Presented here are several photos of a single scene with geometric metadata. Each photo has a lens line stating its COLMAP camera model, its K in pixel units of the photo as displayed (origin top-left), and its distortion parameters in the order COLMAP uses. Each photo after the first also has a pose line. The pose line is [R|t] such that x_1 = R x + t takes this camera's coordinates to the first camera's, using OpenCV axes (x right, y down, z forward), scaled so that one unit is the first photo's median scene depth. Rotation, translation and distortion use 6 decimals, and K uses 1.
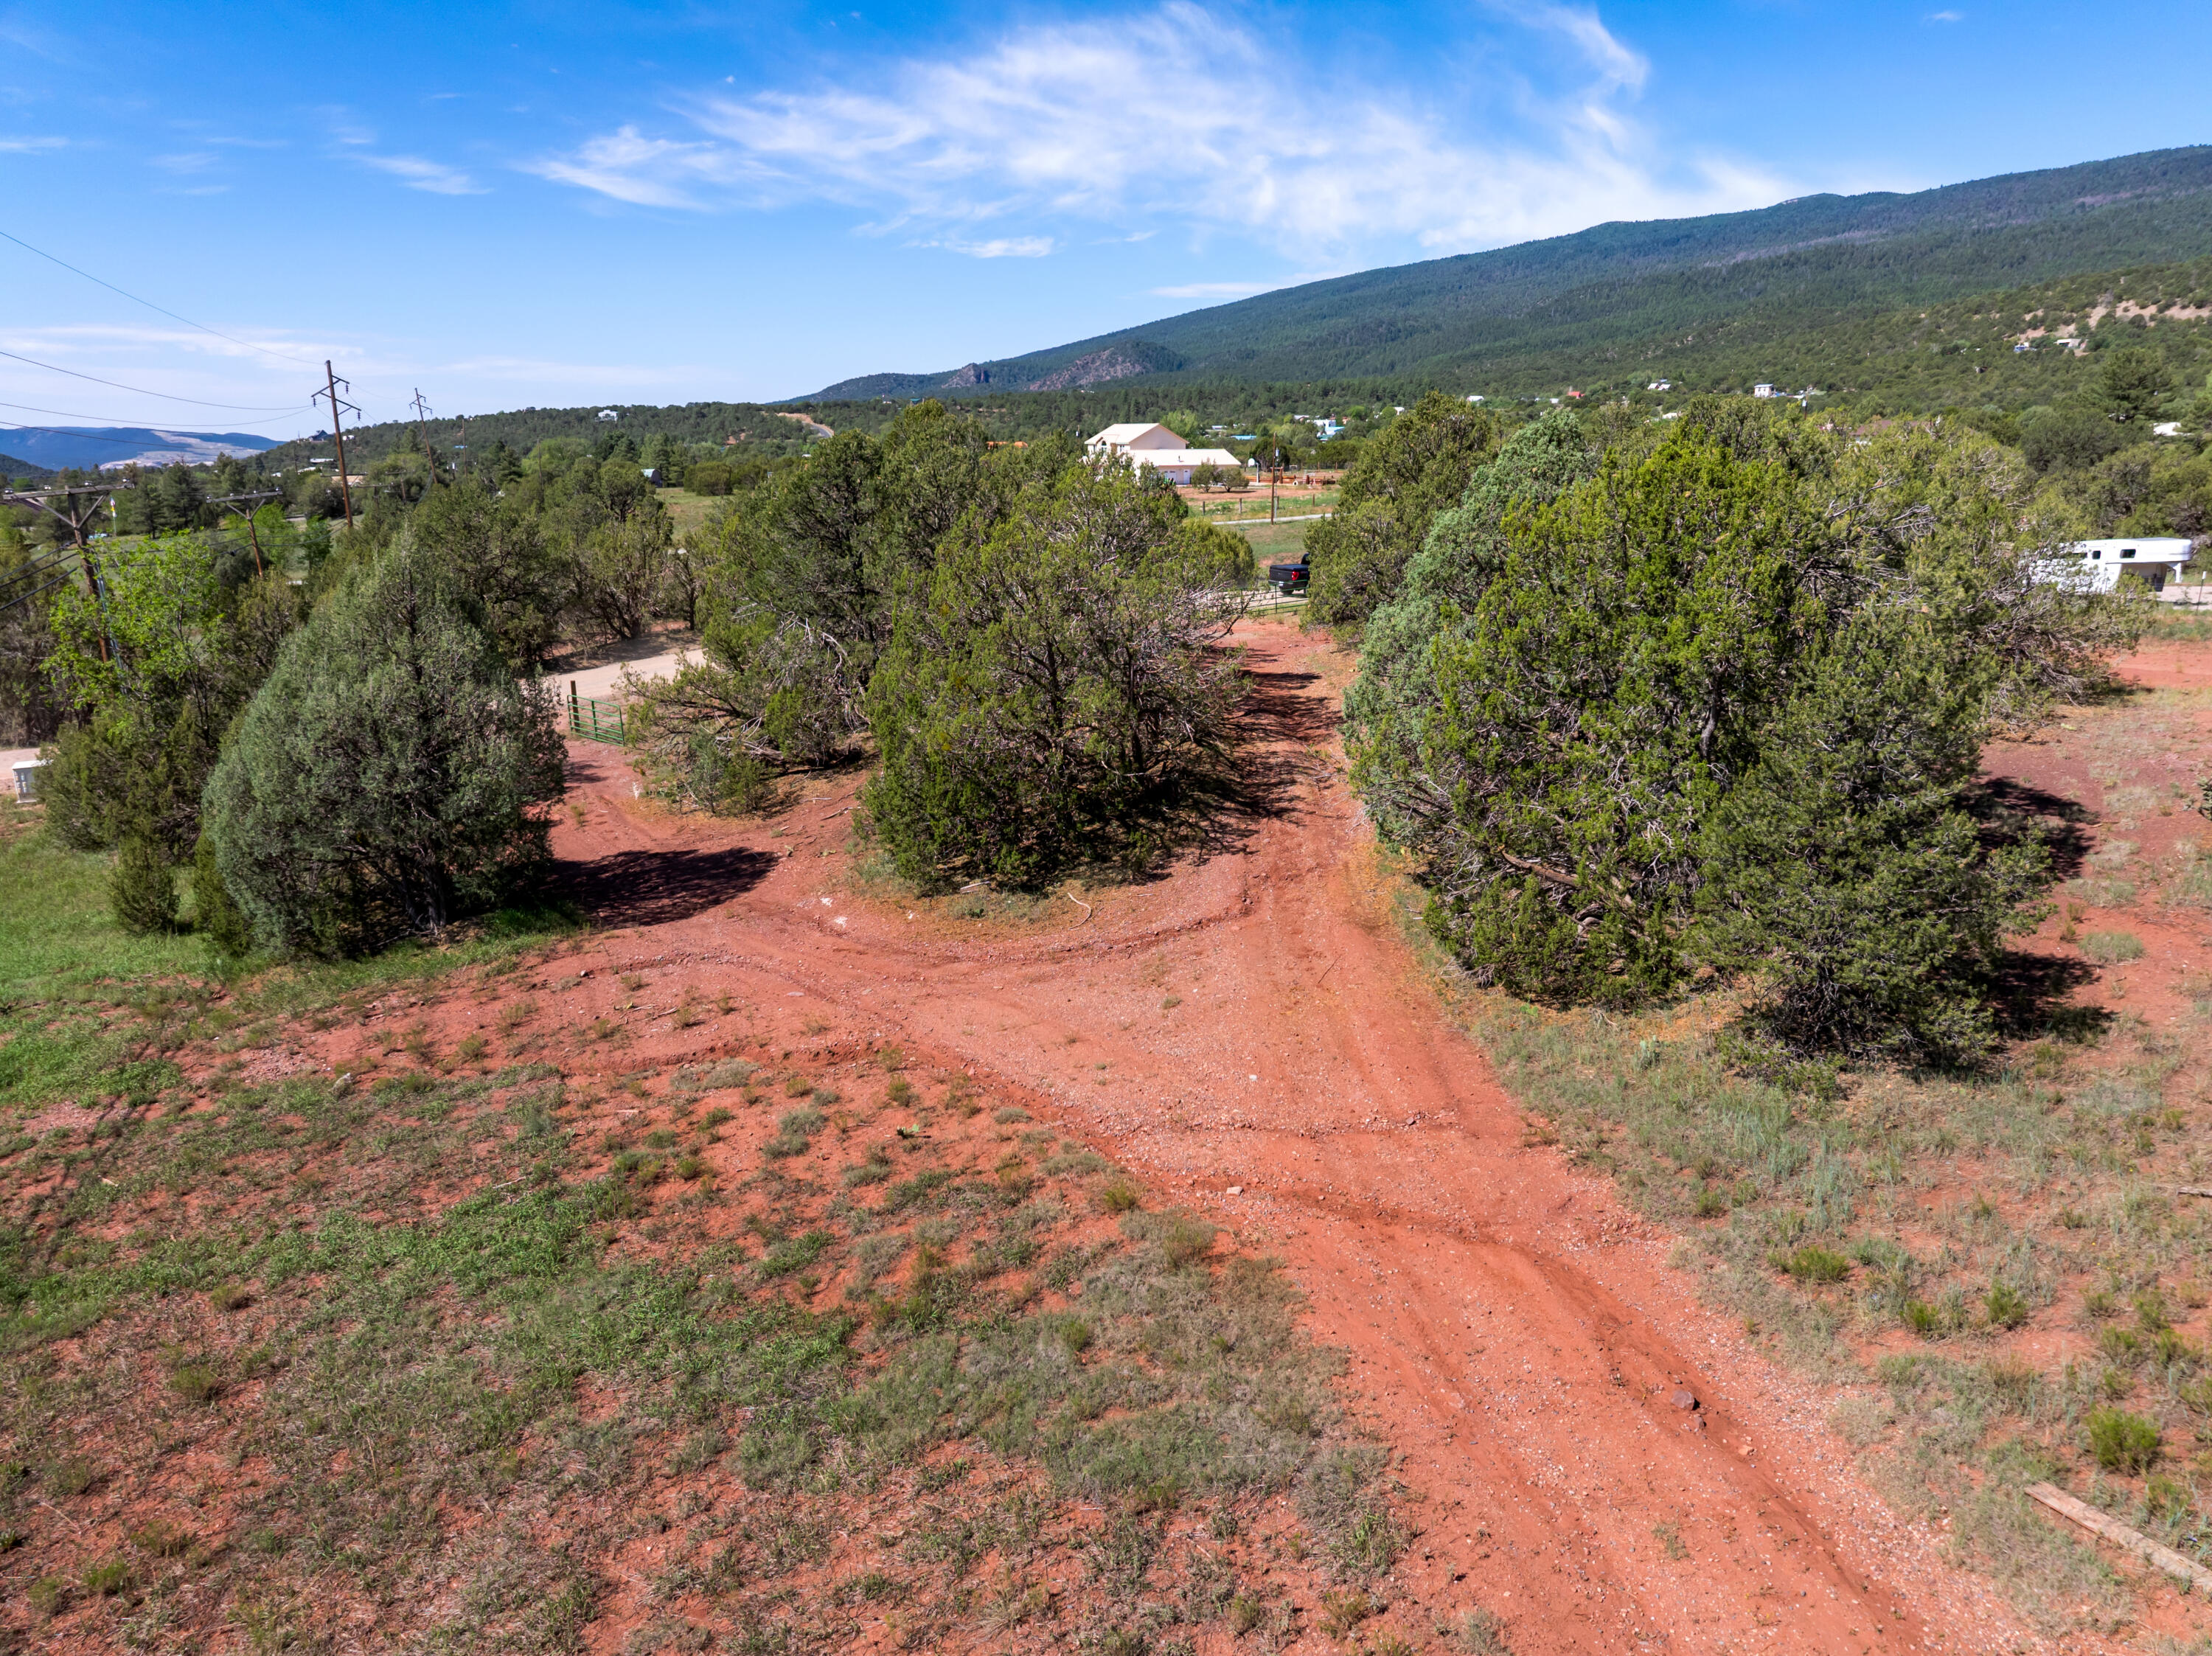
lens RADIAL K [[1561.1, 0, 1120.8], [0, 1561.1, 830.5], [0, 0, 1]] dist [-0.046176, 0.013849]
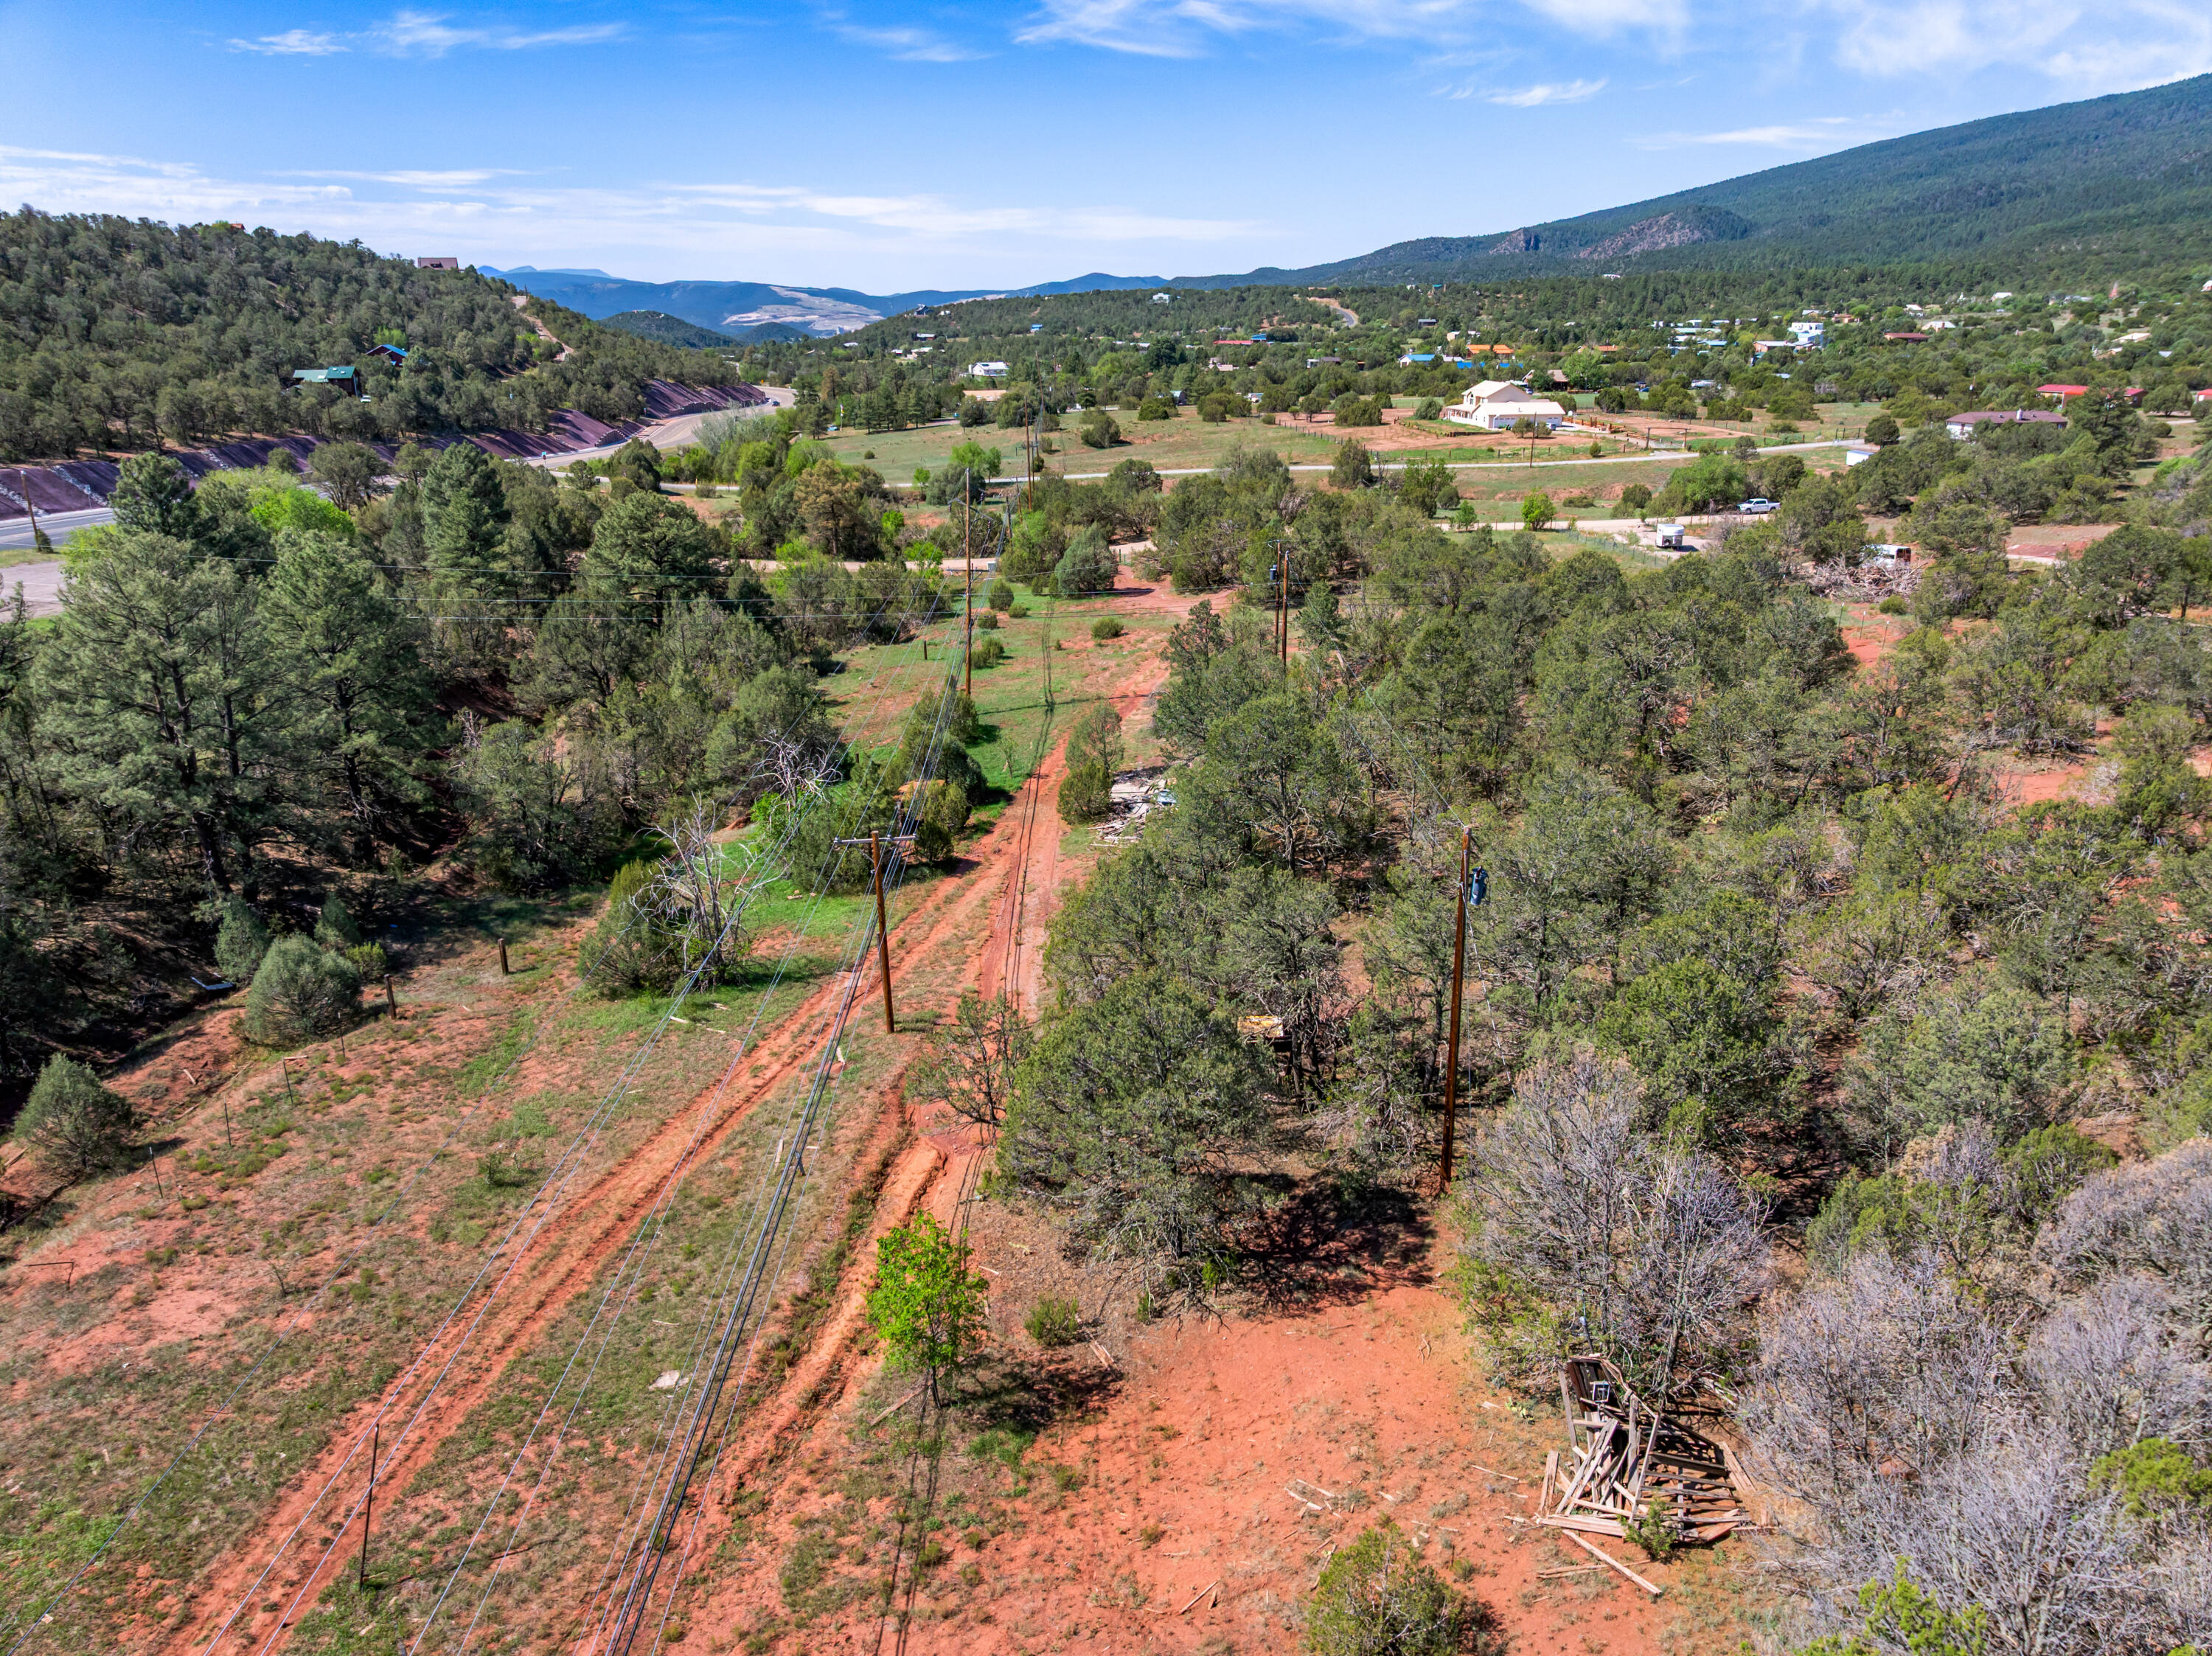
lens RADIAL K [[1561.1, 0, 1118.2], [0, 1561.1, 828.1], [0, 0, 1]] dist [-0.046176, 0.013849]
pose [[0.943529, 0.109405, -0.312703, 0.034859], [-0.083130, 0.991885, 0.096197, 0.008214], [0.320690, -0.064770, 0.944967, -0.101580]]
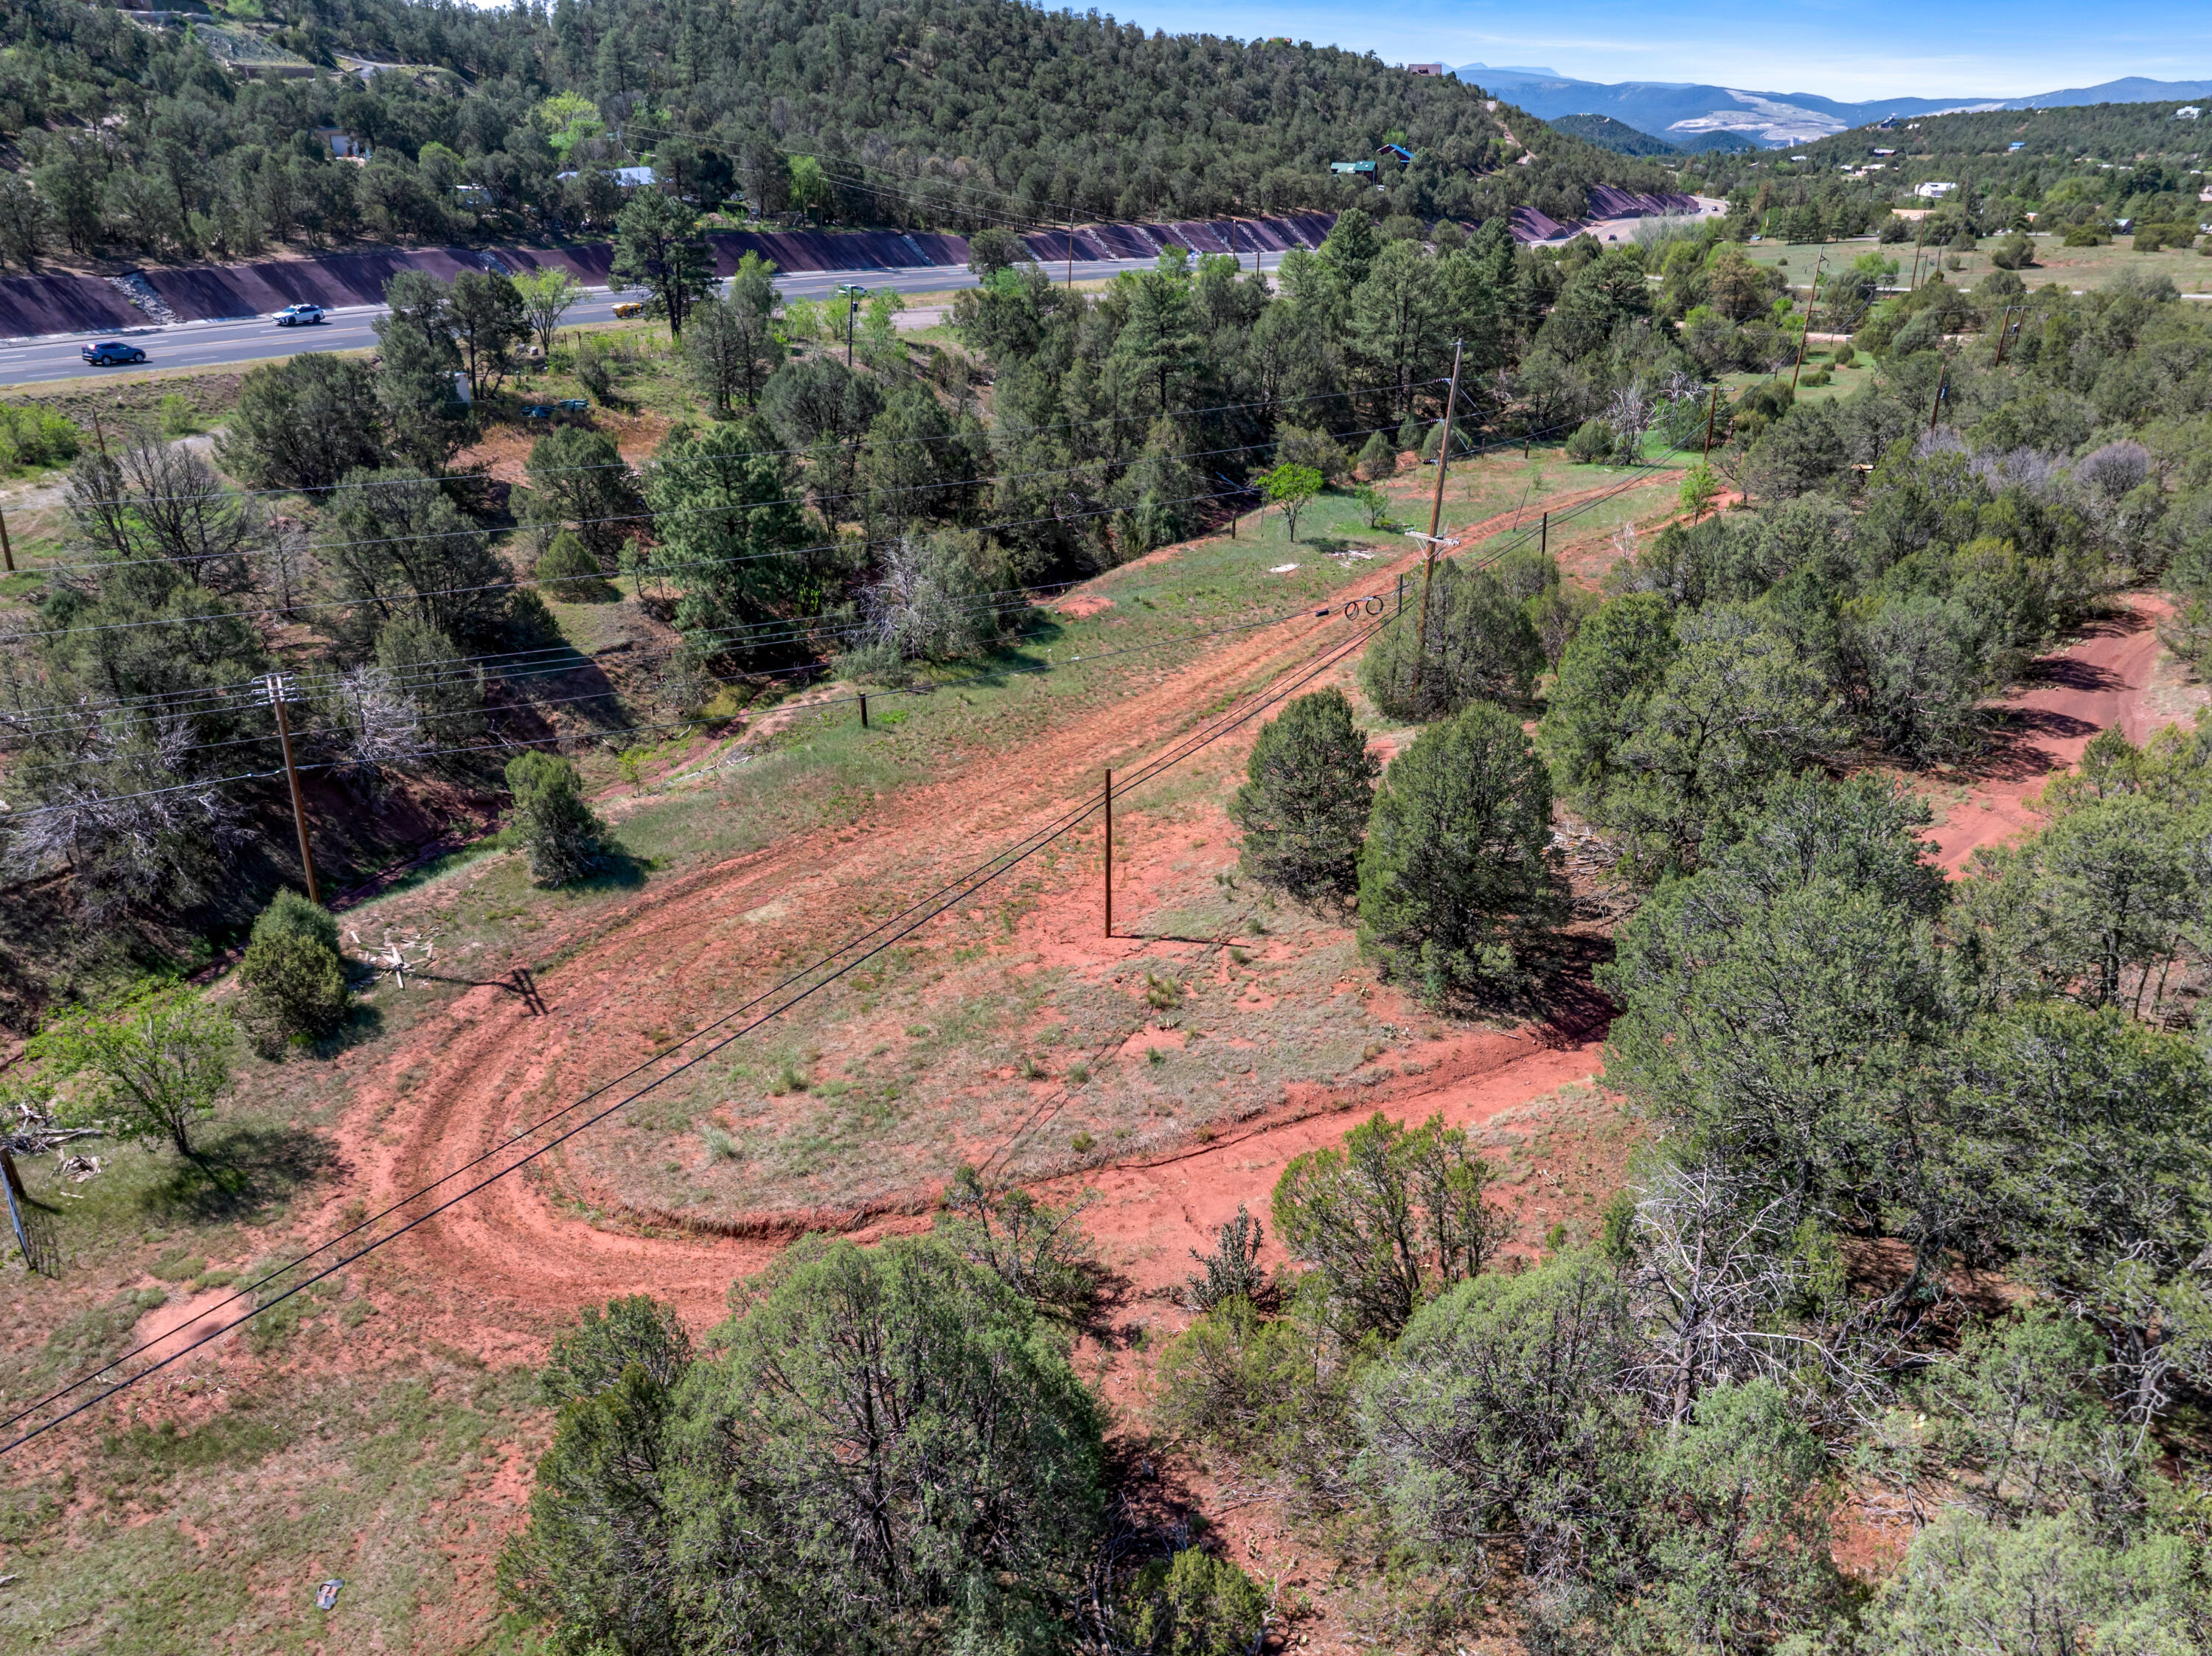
lens RADIAL K [[1561.1, 0, 1108.6], [0, 1561.1, 821.8], [0, 0, 1]] dist [-0.046176, 0.013849]
pose [[0.625544, 0.335468, -0.704383, 0.073169], [-0.194943, 0.941407, 0.275229, 0.020887], [0.755442, -0.034853, 0.654288, -0.163493]]
